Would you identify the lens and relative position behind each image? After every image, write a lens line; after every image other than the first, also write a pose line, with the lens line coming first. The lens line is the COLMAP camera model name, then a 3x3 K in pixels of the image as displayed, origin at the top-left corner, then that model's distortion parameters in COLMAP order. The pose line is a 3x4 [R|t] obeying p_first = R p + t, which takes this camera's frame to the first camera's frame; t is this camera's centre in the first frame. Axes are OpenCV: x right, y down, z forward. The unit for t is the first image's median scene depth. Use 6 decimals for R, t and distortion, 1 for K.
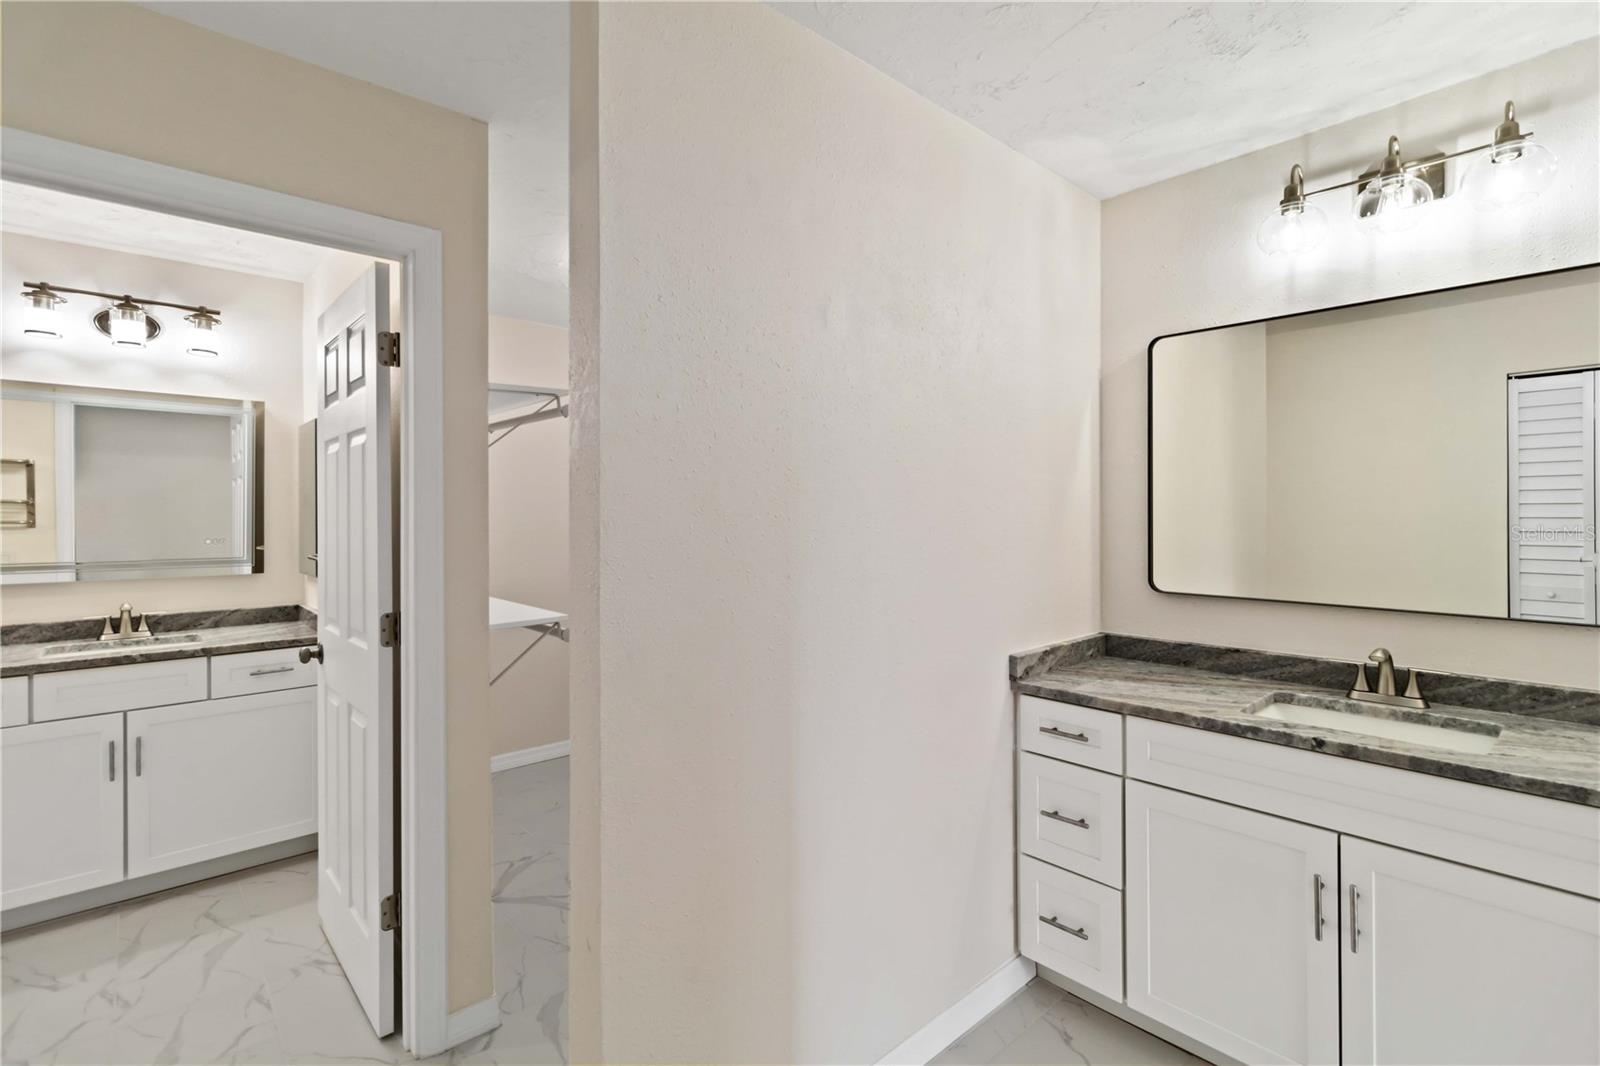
lens RADIAL K [[744.4, 0, 799.3], [0, 744.4, 519.2], [0, 0, 1]] dist [0.001603, 0.000741]
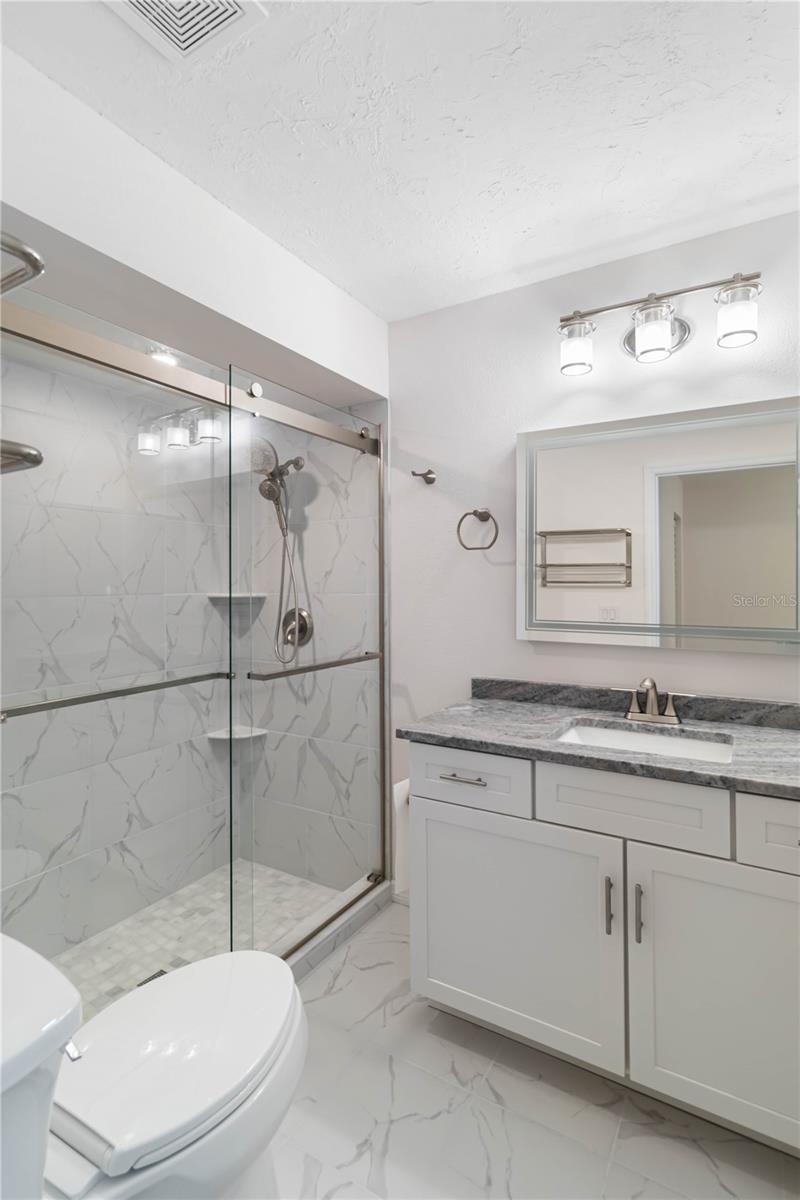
lens RADIAL K [[558.3, 0, 404.8], [0, 558.3, 577.4], [0, 0, 1]] dist [0.001603, 0.000741]
pose [[0.281689, -0.011961, -0.959431, -0.388882], [-0.006040, 0.999880, -0.014239, 0.014869], [0.959487, 0.009806, 0.281583, 0.559119]]
